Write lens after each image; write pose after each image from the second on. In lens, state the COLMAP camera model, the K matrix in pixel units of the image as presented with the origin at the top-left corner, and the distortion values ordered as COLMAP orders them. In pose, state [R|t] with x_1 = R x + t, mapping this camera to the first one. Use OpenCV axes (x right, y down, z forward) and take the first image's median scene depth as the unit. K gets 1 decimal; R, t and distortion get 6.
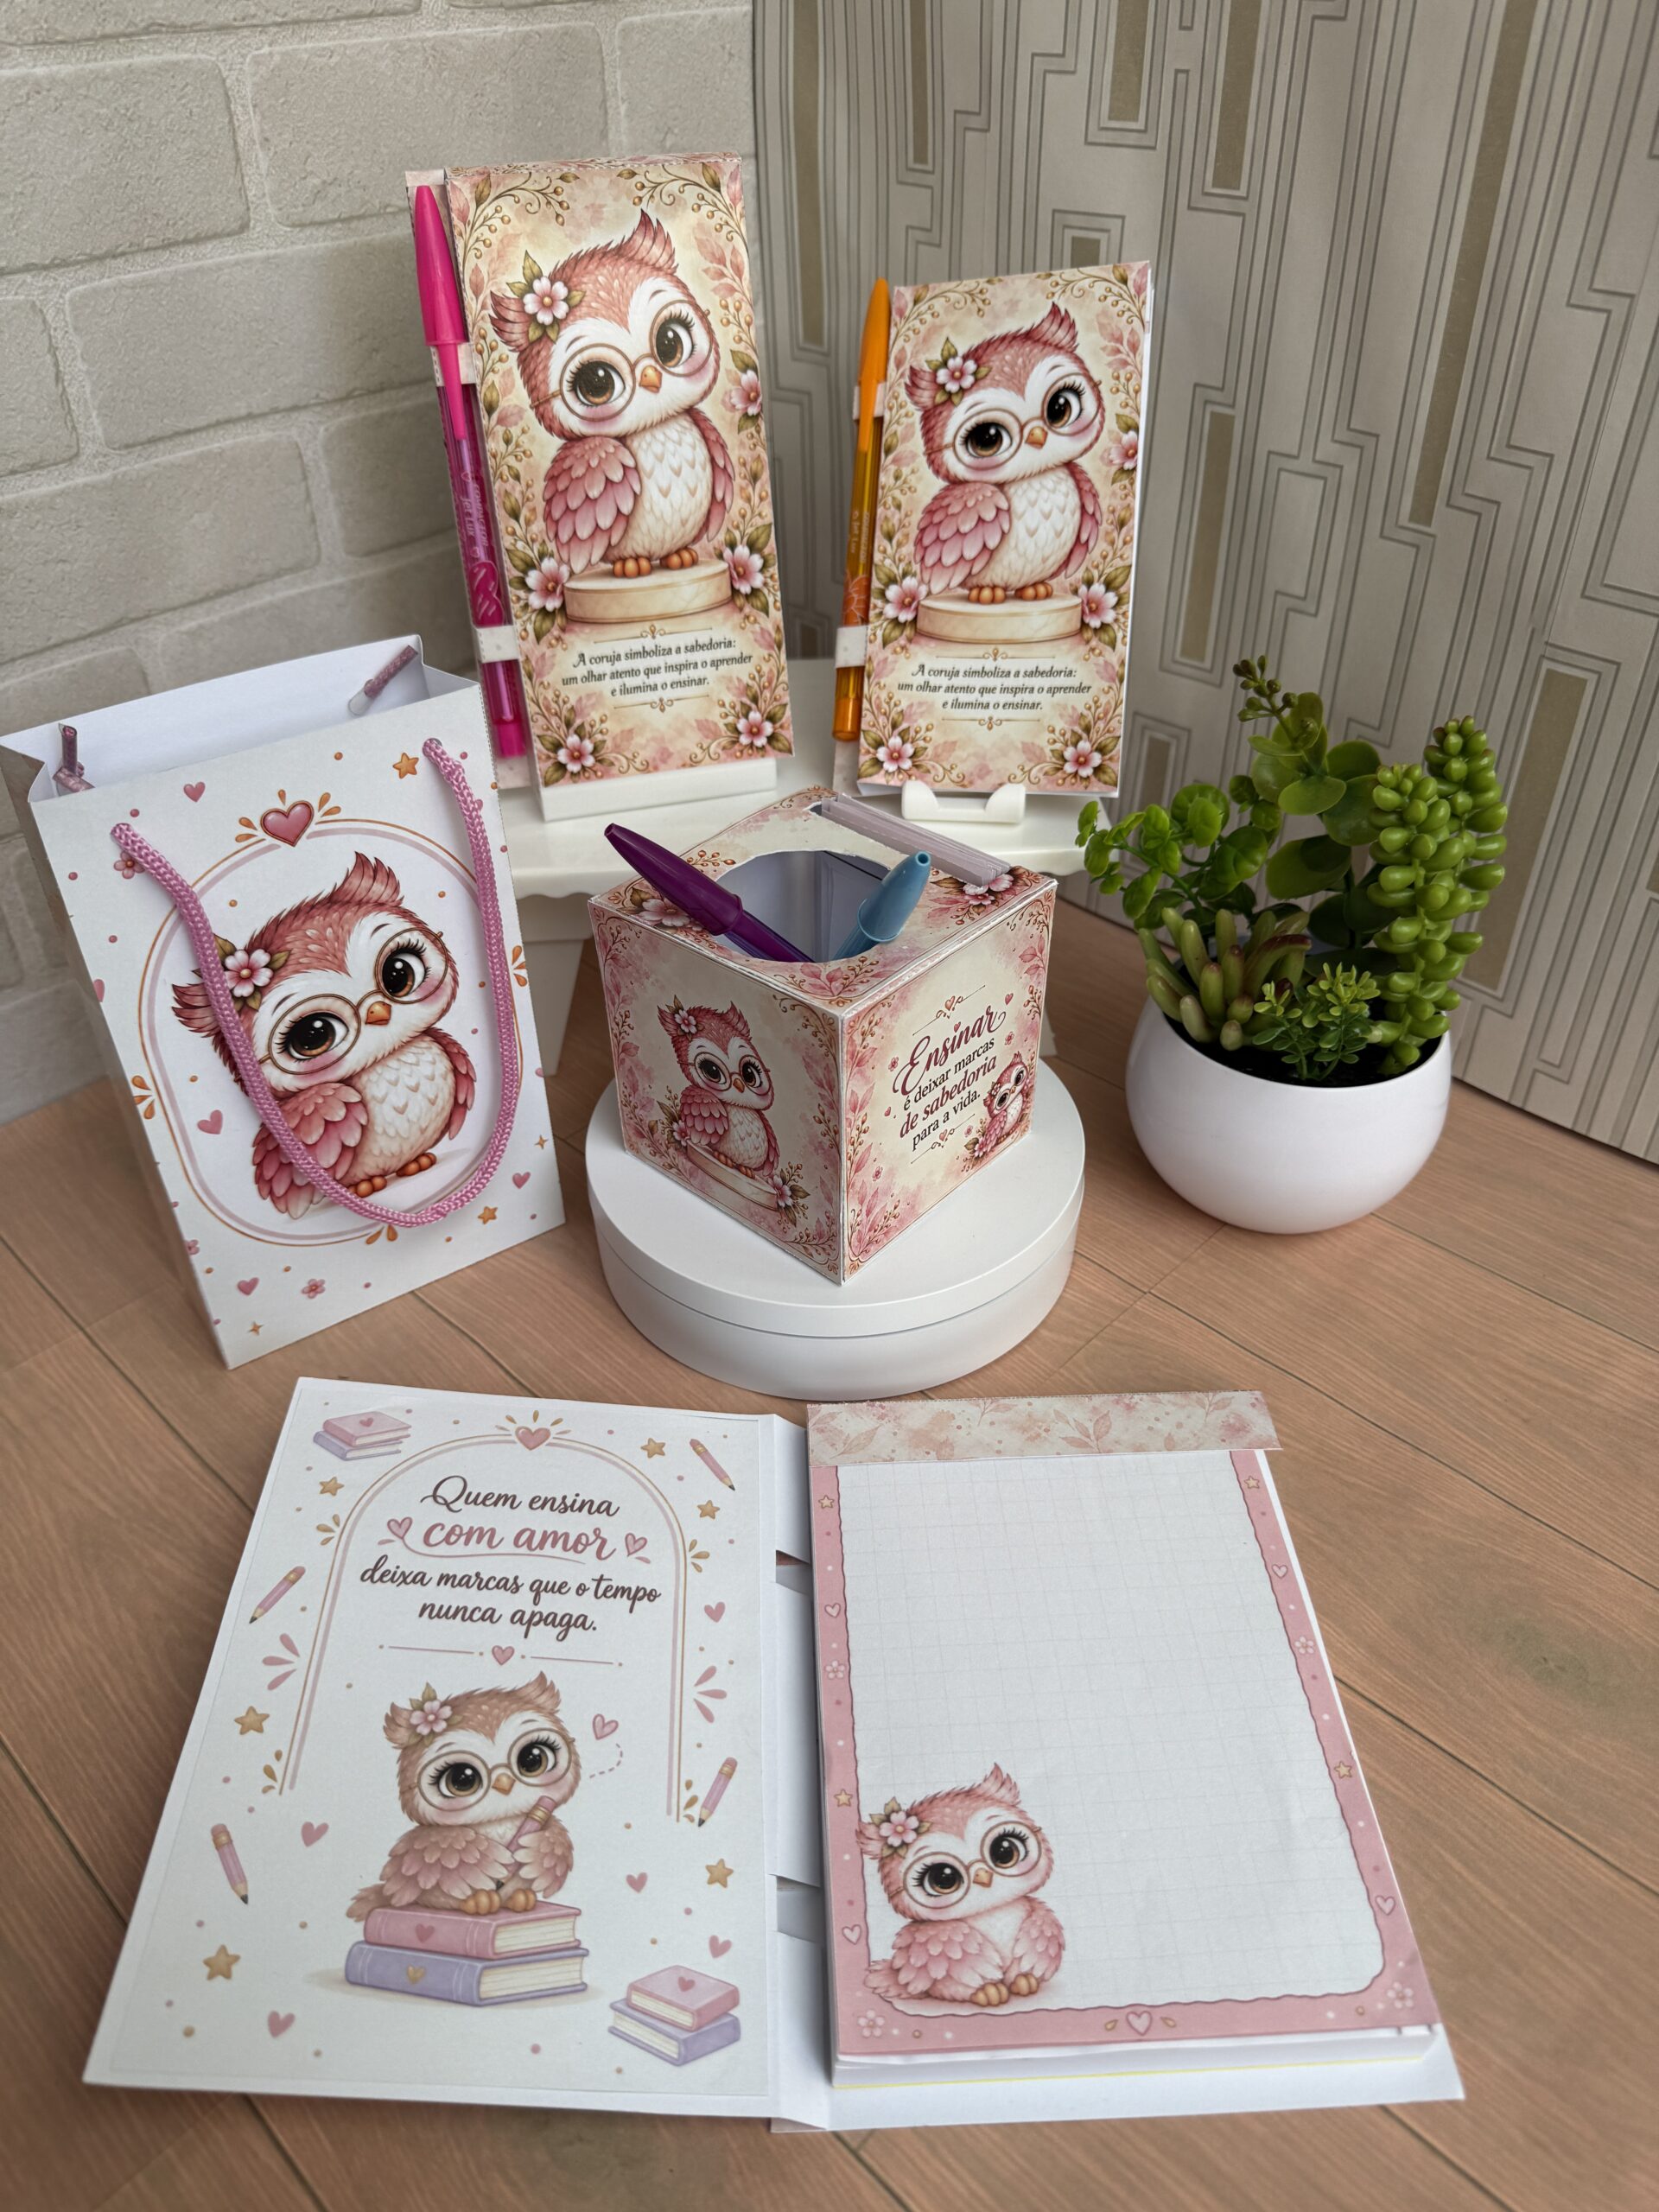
lens RADIAL K [[1623.8, 0, 834.0], [0, 1623.8, 1099.1], [0, 0, 1]] dist [-0.001181, -0.008025]
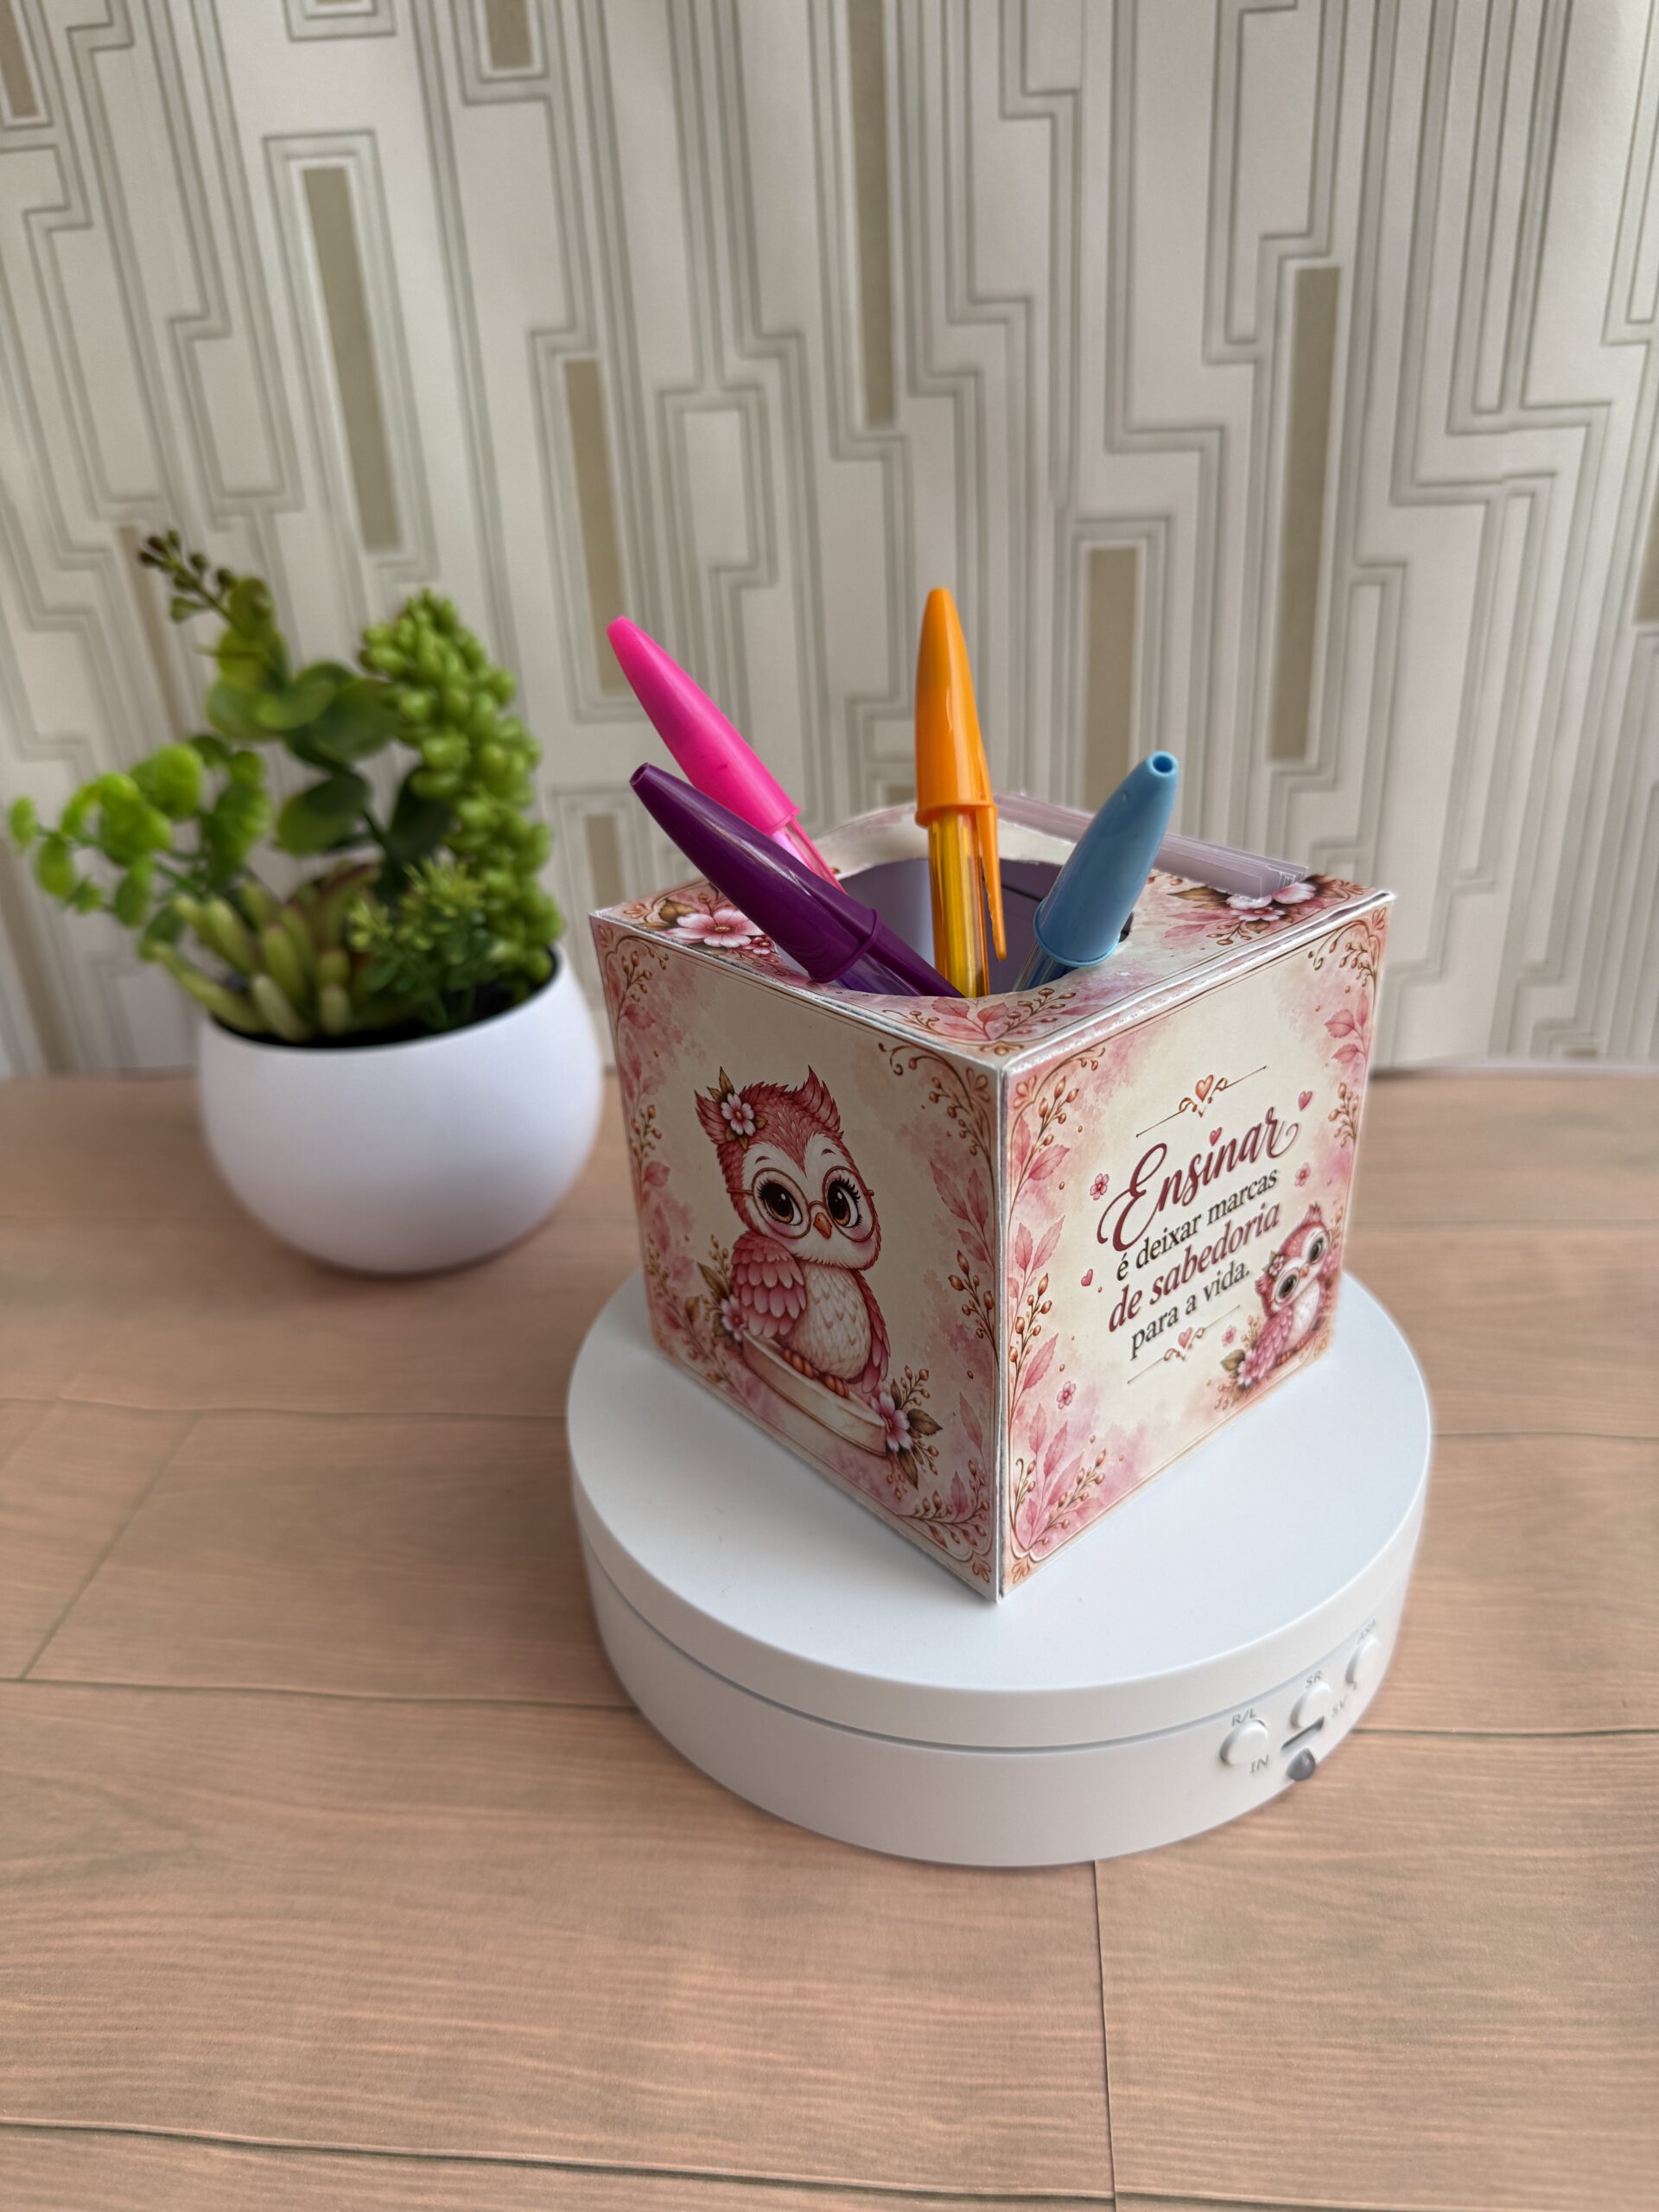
lens RADIAL K [[1651.0, 0, 829.5], [0, 1651.0, 1106.0], [0, 0, 1]] dist [-0.035004, 0.009813]
pose [[0.775294, -0.309397, 0.550630, -0.222037], [0.413759, 0.907482, -0.072667, 0.004846], [-0.477203, 0.284167, 0.831581, 0.427932]]
